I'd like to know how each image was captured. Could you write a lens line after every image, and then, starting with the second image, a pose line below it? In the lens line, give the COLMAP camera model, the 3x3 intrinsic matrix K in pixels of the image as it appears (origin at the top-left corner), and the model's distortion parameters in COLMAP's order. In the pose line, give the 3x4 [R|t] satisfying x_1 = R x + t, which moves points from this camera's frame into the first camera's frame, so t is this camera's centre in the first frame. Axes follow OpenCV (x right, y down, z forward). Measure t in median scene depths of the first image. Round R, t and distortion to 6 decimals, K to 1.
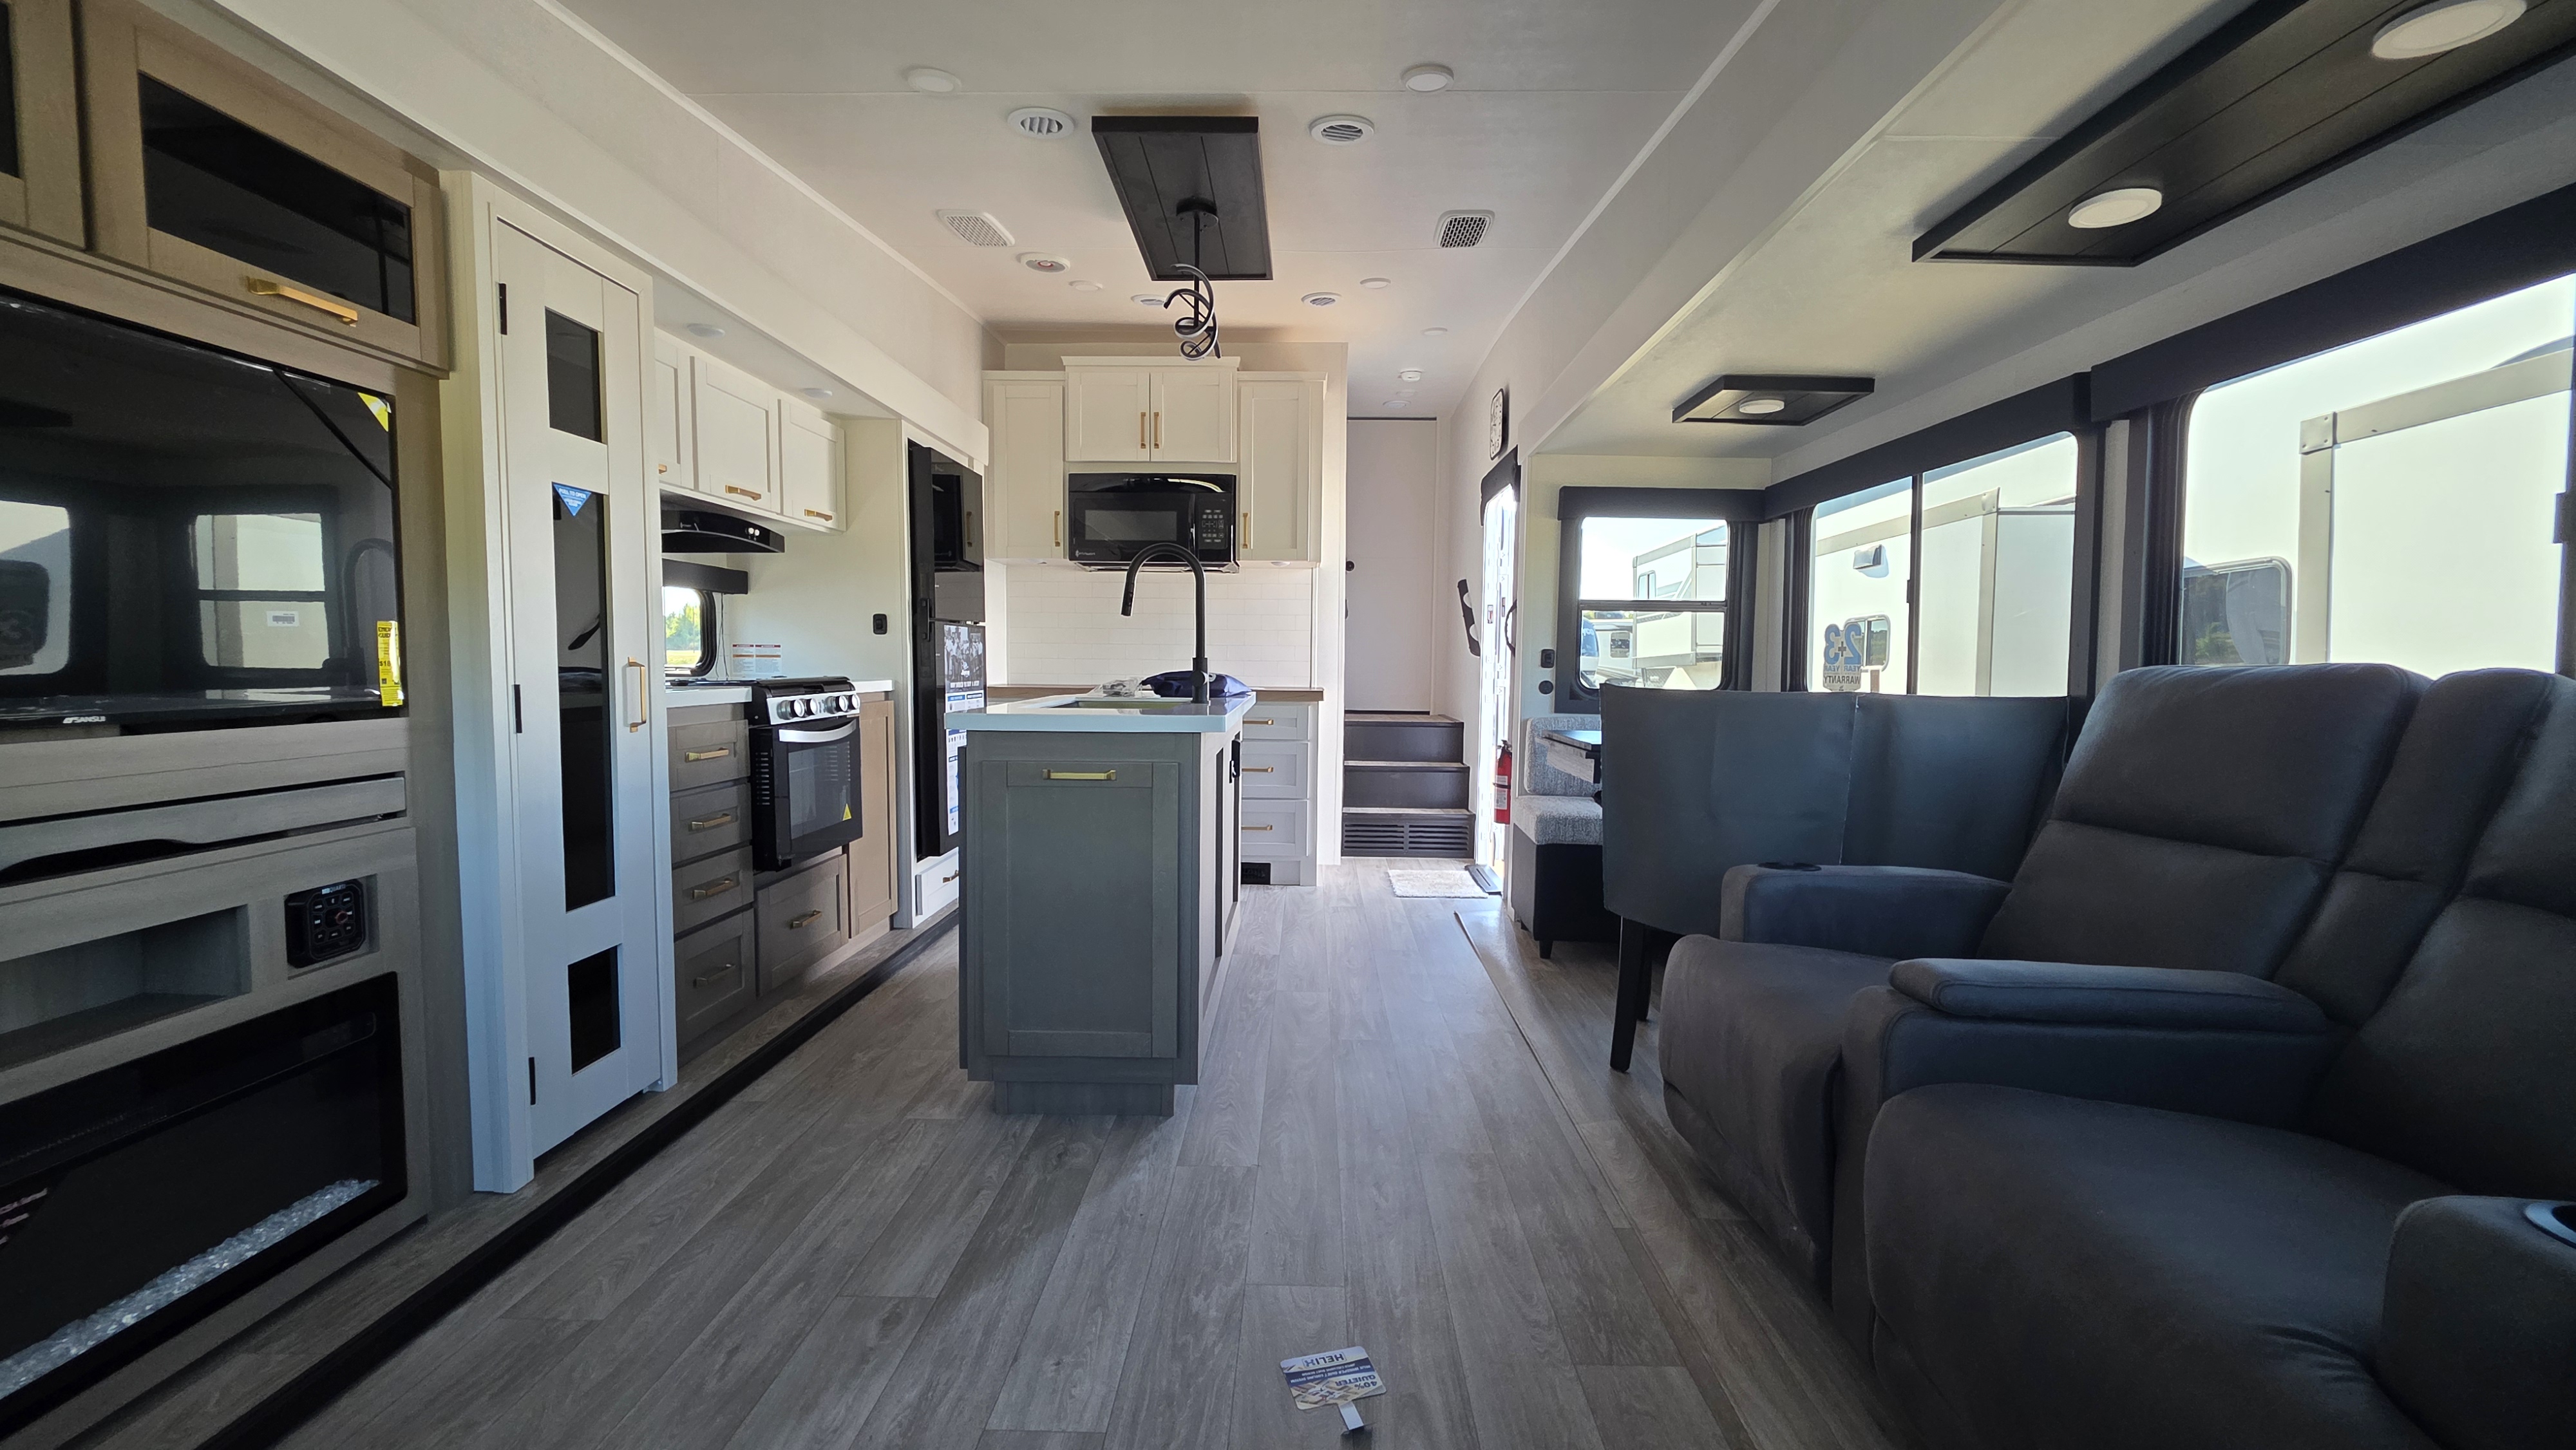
lens RADIAL K [[1037.6, 0, 1268.1], [0, 1037.6, 725.6], [0, 0, 1]] dist [0.003711, -0.000605]
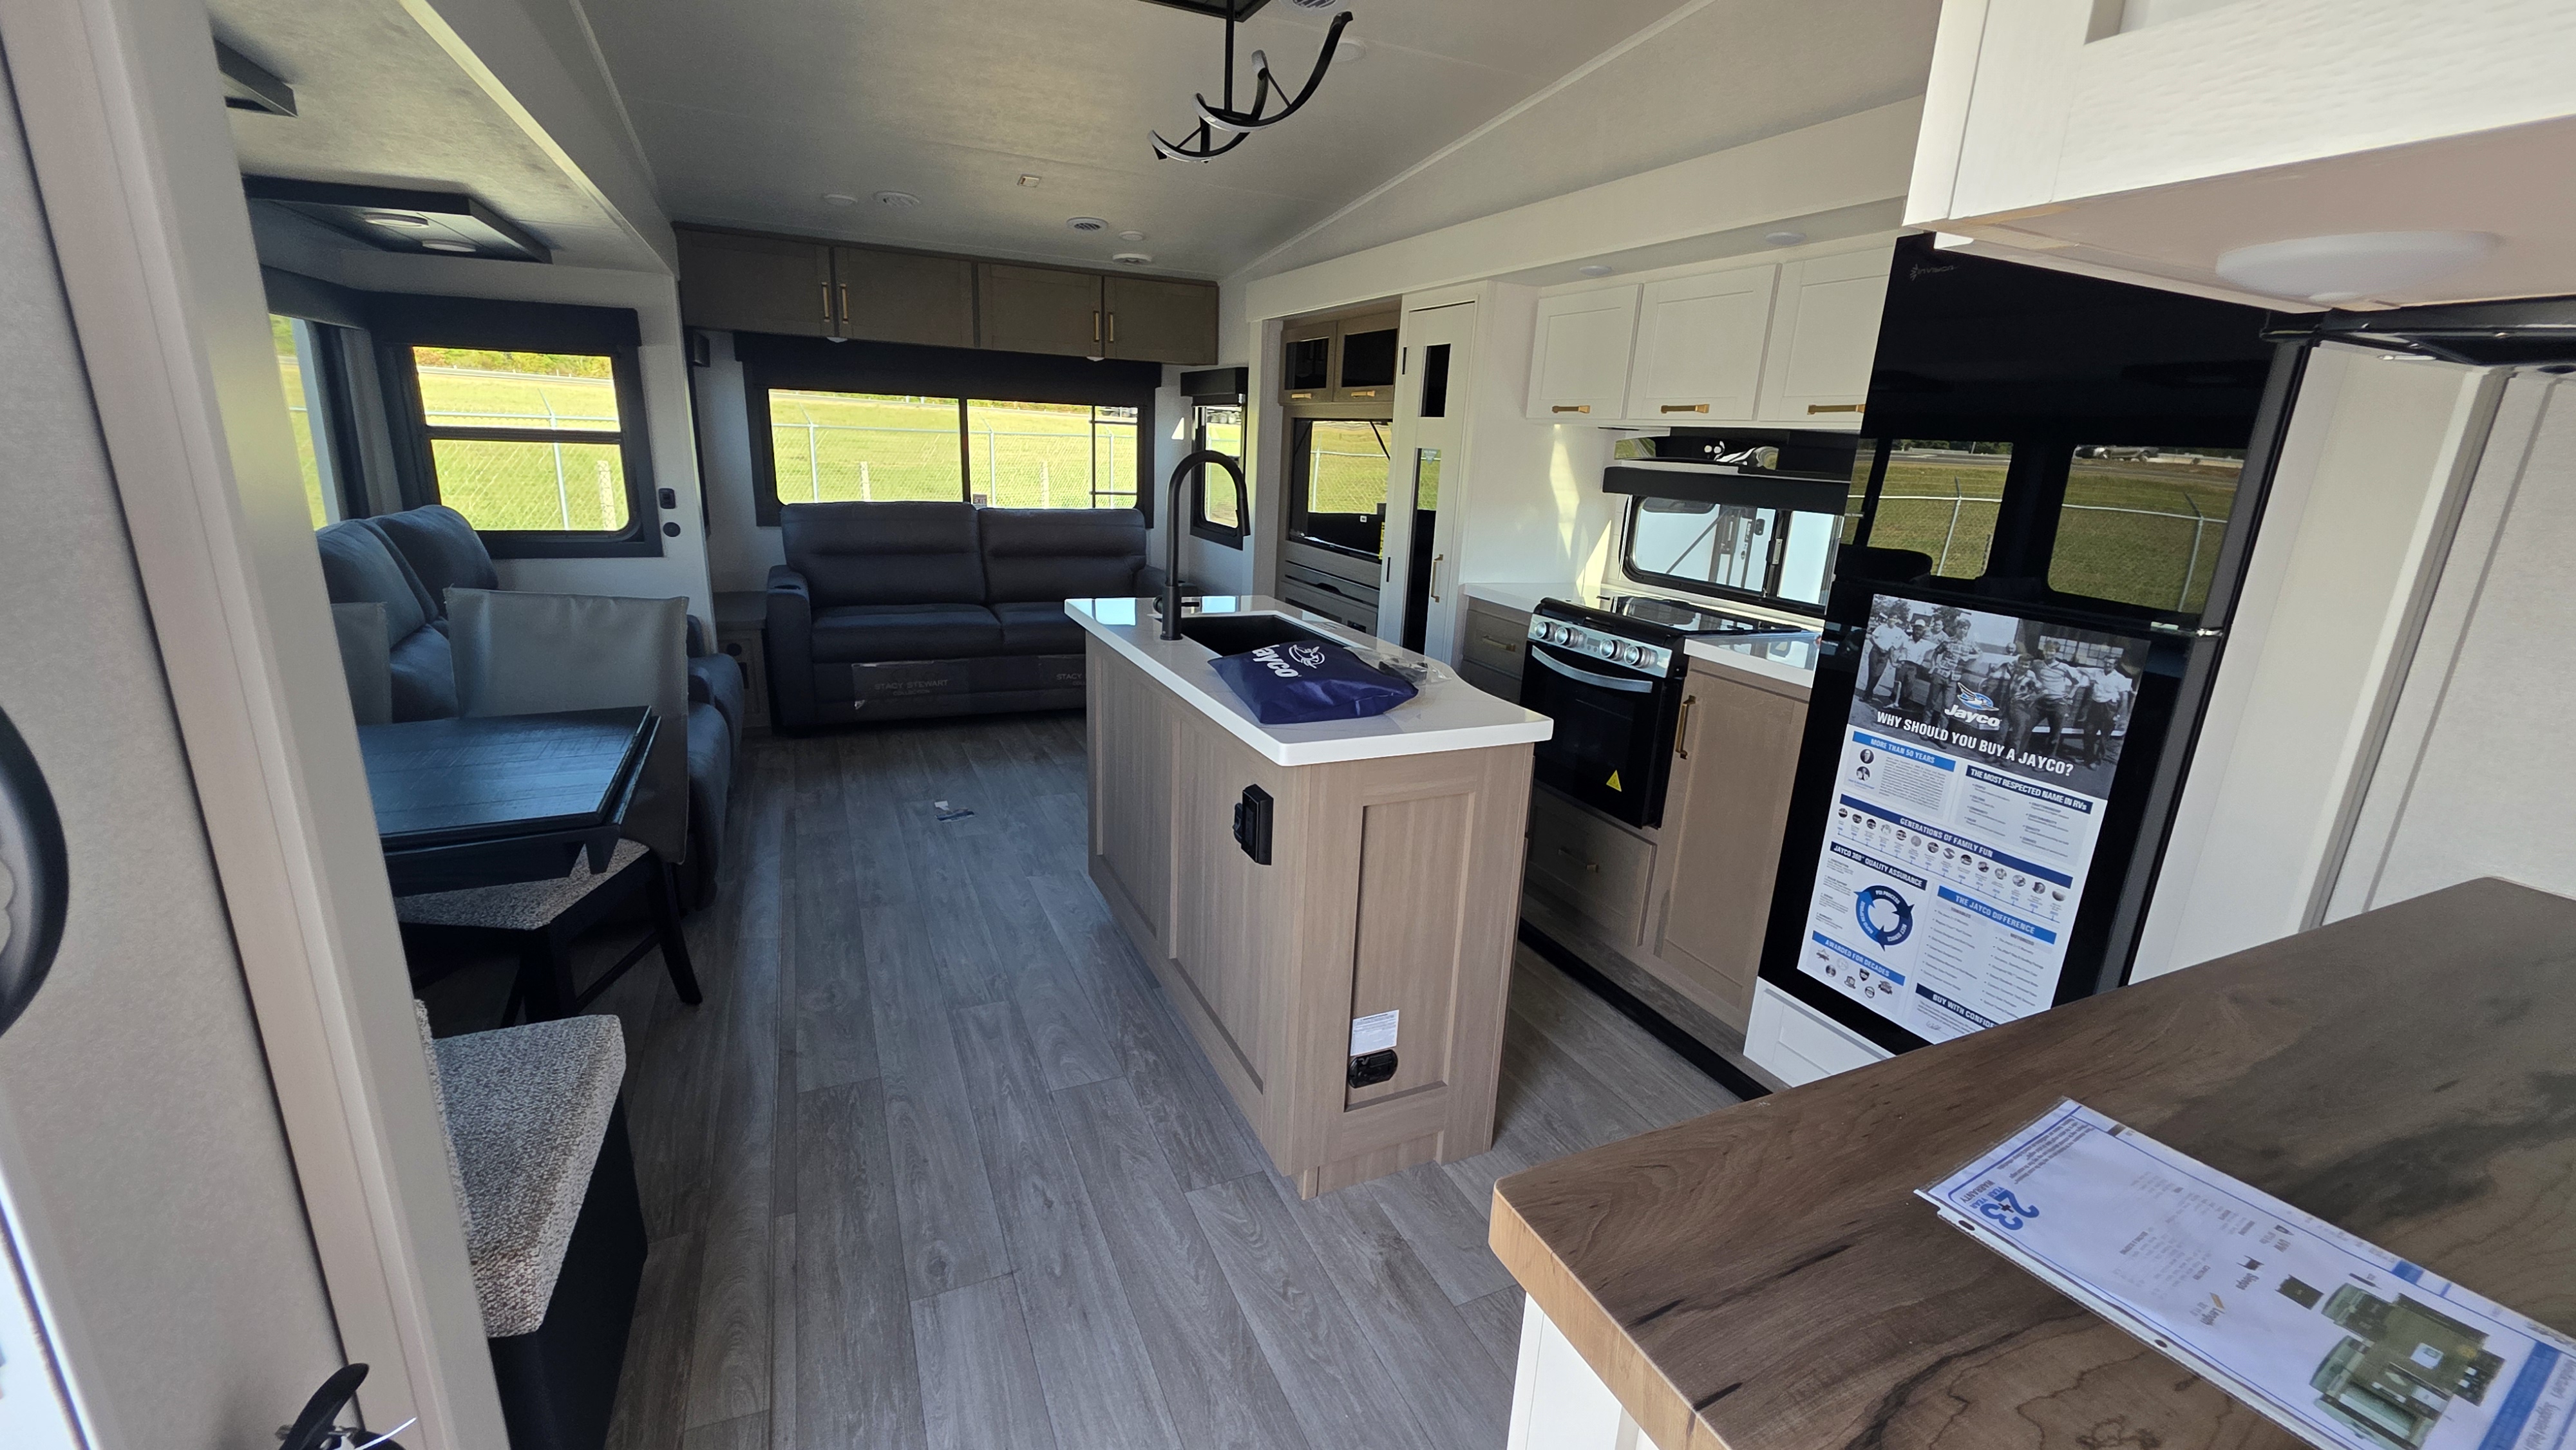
lens RADIAL K [[1037.6, 0, 1298.2], [0, 1037.6, 726.1], [0, 0, 1]] dist [0.003711, -0.000605]
pose [[-0.886881, 0.074411, -0.455965, 0.319563], [-0.084888, 0.943894, 0.319151, -0.316889], [0.454131, 0.321756, -0.830806, 2.396837]]
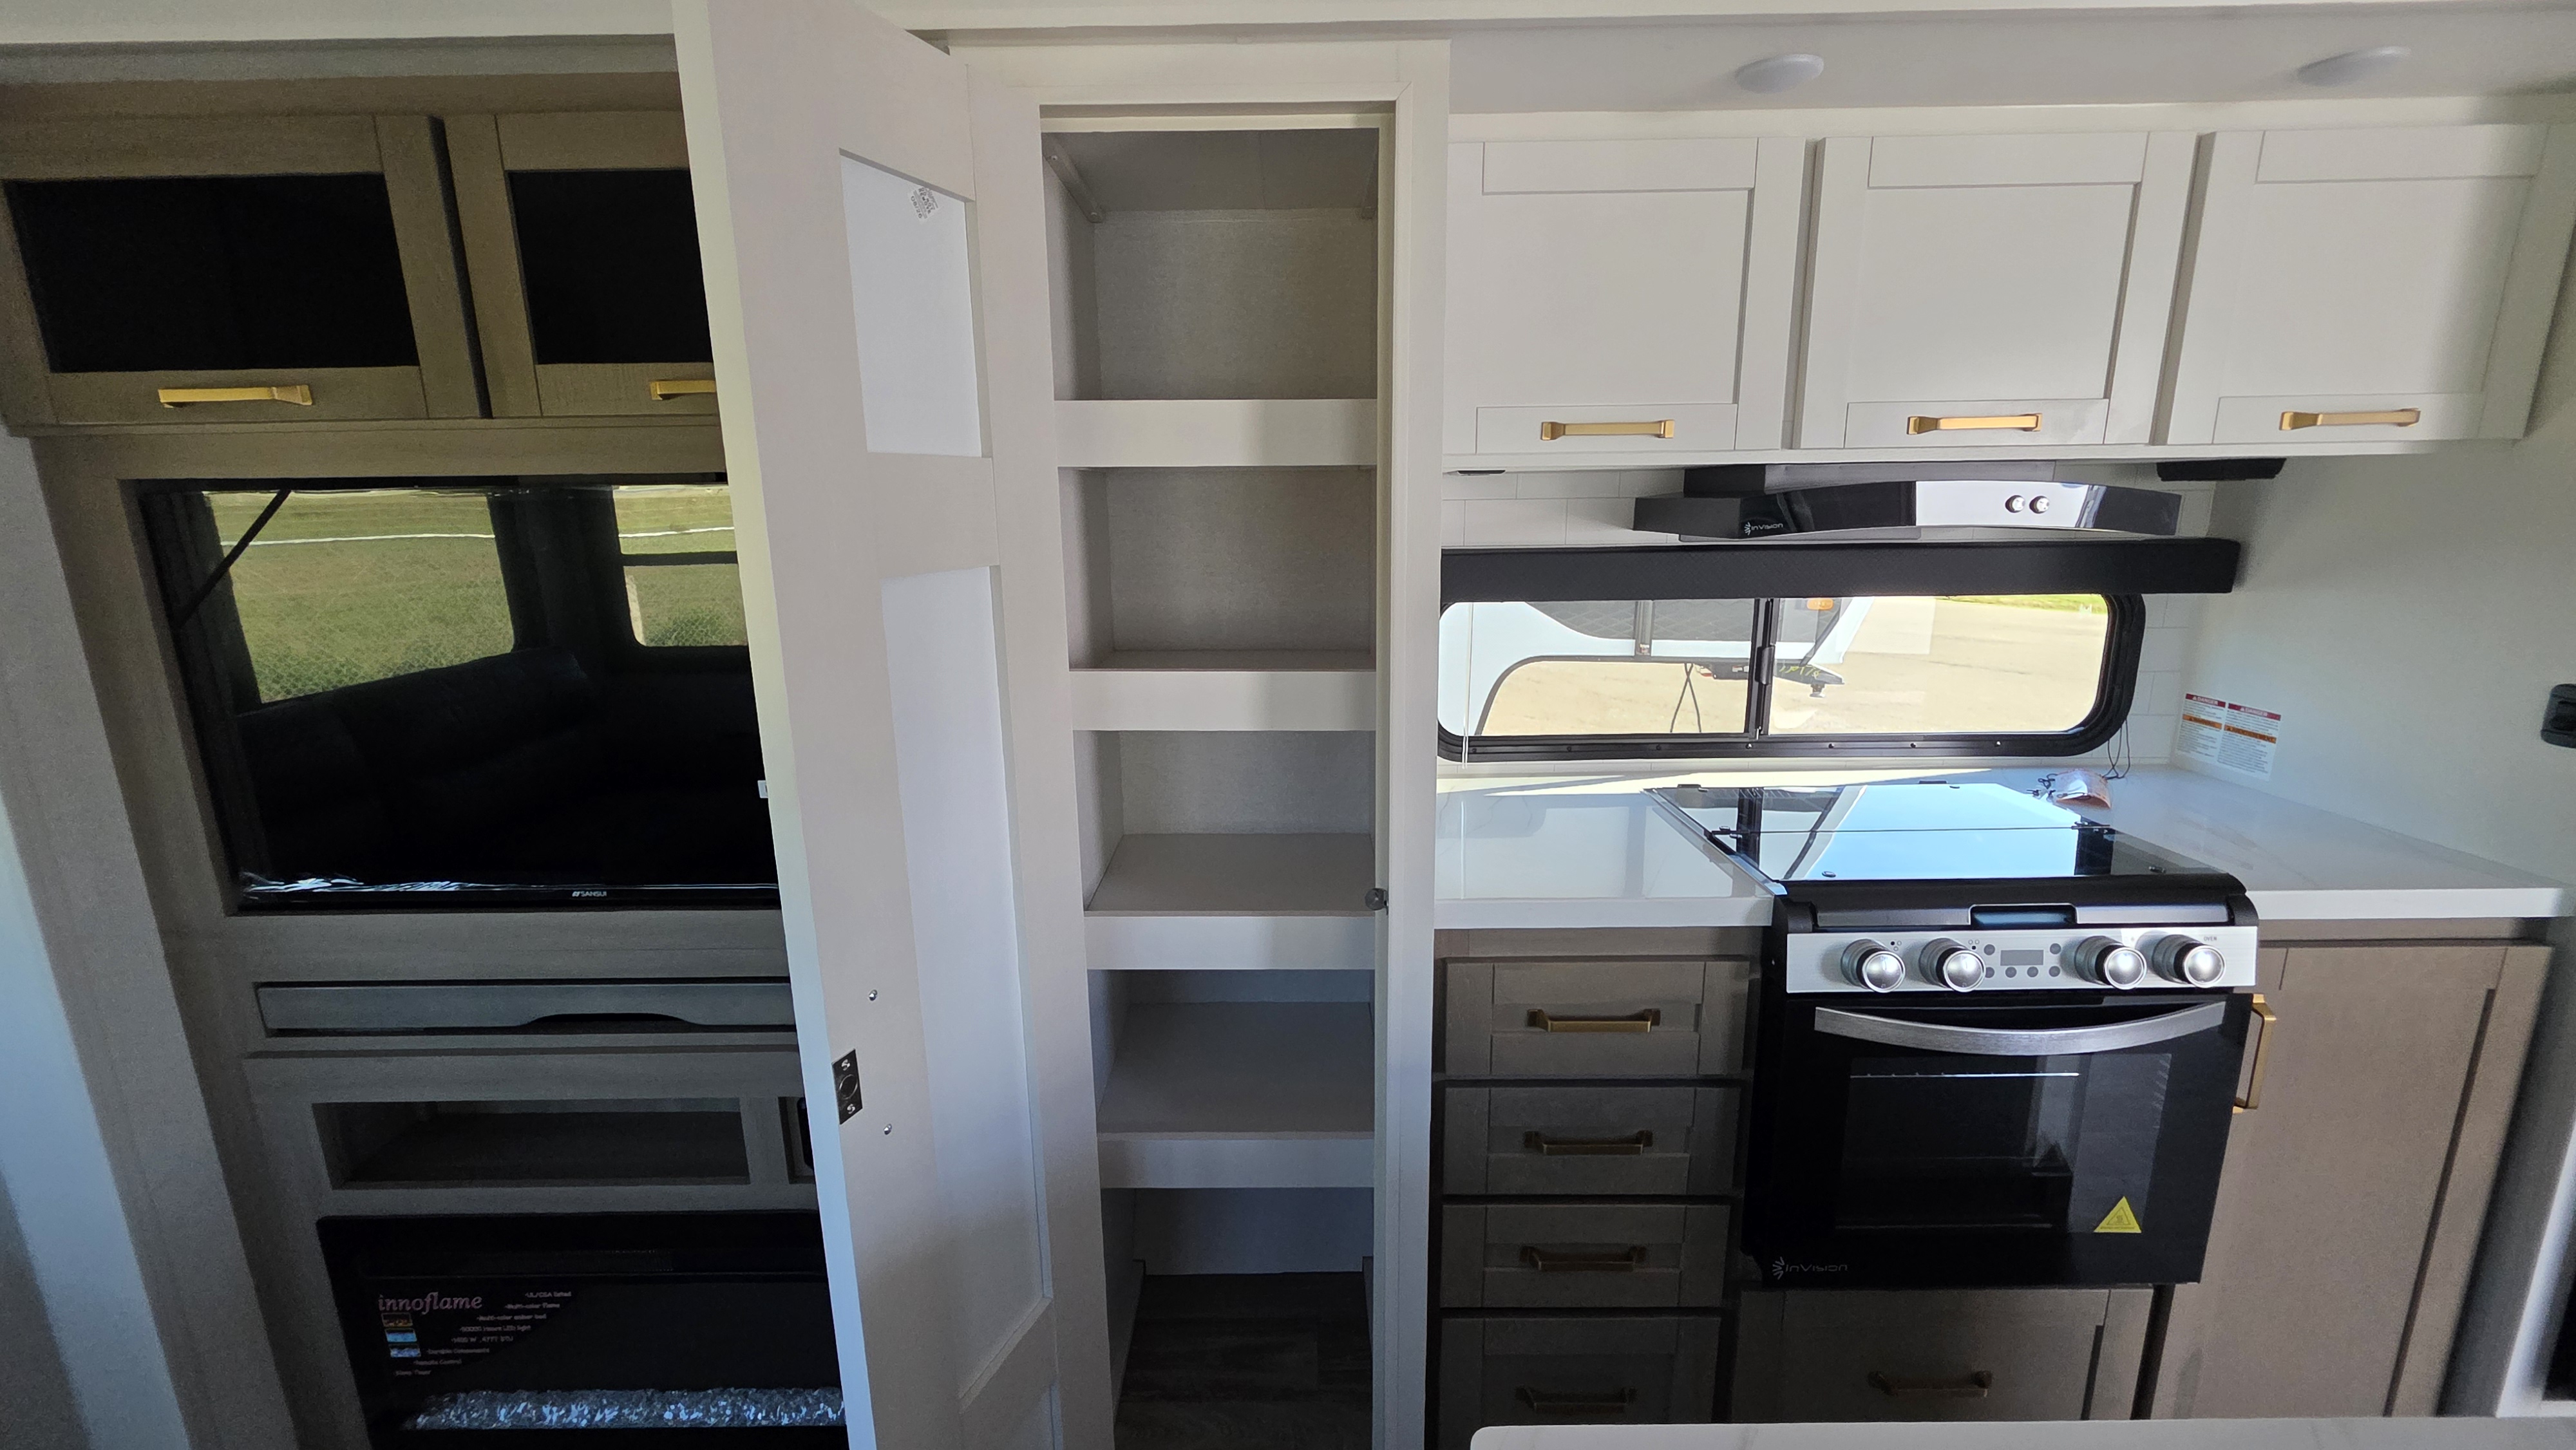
lens RADIAL K [[1037.6, 0, 1290.5], [0, 1037.6, 720.9], [0, 0, 1]] dist [0.003711, -0.000605]
pose [[0.031712, 0.206458, -0.977941, -0.103498], [-0.050538, 0.977513, 0.204729, -0.252575], [0.998219, 0.042930, 0.041433, 1.005528]]
